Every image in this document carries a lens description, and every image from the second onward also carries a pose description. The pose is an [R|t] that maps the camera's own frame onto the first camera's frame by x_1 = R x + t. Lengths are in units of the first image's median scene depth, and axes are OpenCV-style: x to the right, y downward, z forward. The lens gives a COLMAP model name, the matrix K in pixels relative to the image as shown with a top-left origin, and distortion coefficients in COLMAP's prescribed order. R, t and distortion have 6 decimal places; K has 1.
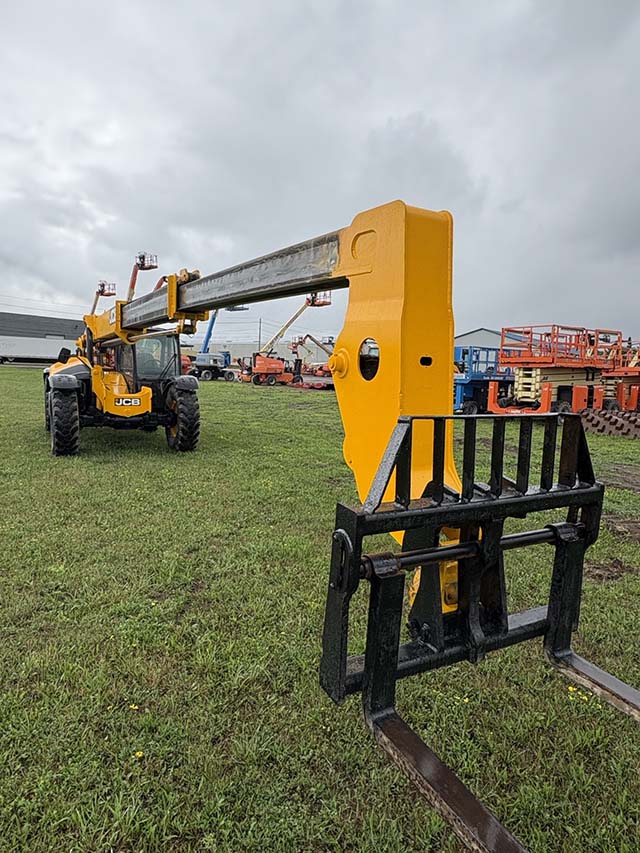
lens RADIAL K [[547.4, 0, 319.2], [0, 547.4, 443.2], [0, 0, 1]] dist [0.041915, 0.000384]
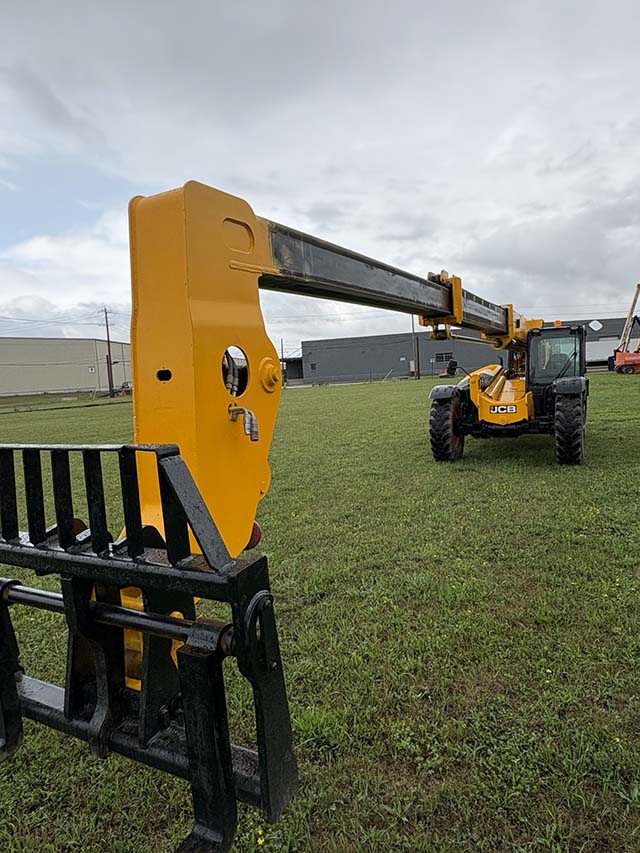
lens RADIAL K [[535.4, 0, 298.7], [0, 535.4, 432.1], [0, 0, 1]] dist [0.000169, -0.000727]
pose [[0.532624, 0.011752, -0.846270, 0.229701], [-0.031561, 0.999484, -0.005984, -0.016398], [0.845763, 0.029896, 0.532720, 0.180436]]
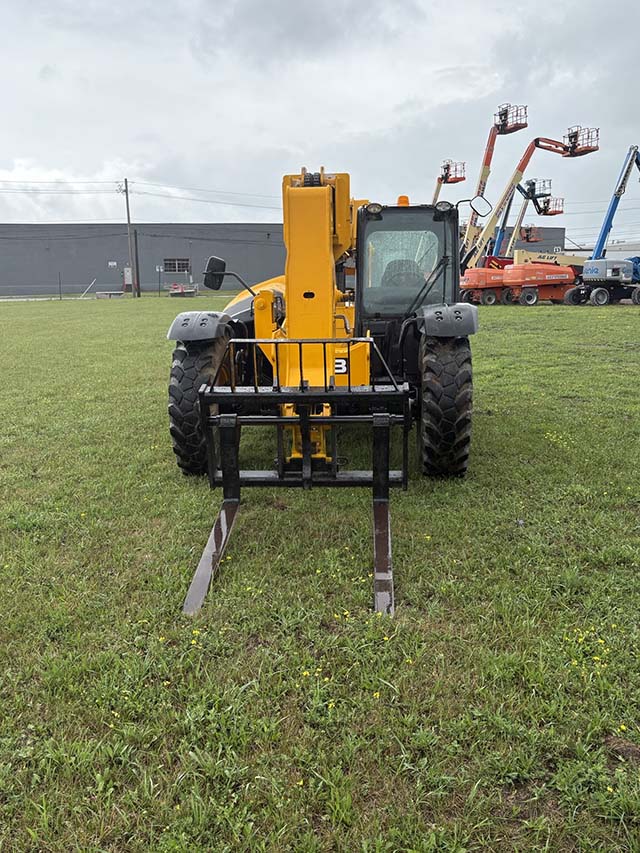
lens RADIAL K [[794.4, 0, 320.0], [0, 794.4, 426.5], [0, 0, 1]] dist [-0.001475, 0.003033]
pose [[0.844580, 0.045562, -0.533487, 0.008223], [-0.025906, 0.998683, 0.044280, -0.048528], [0.534802, -0.023577, 0.844648, 0.392901]]
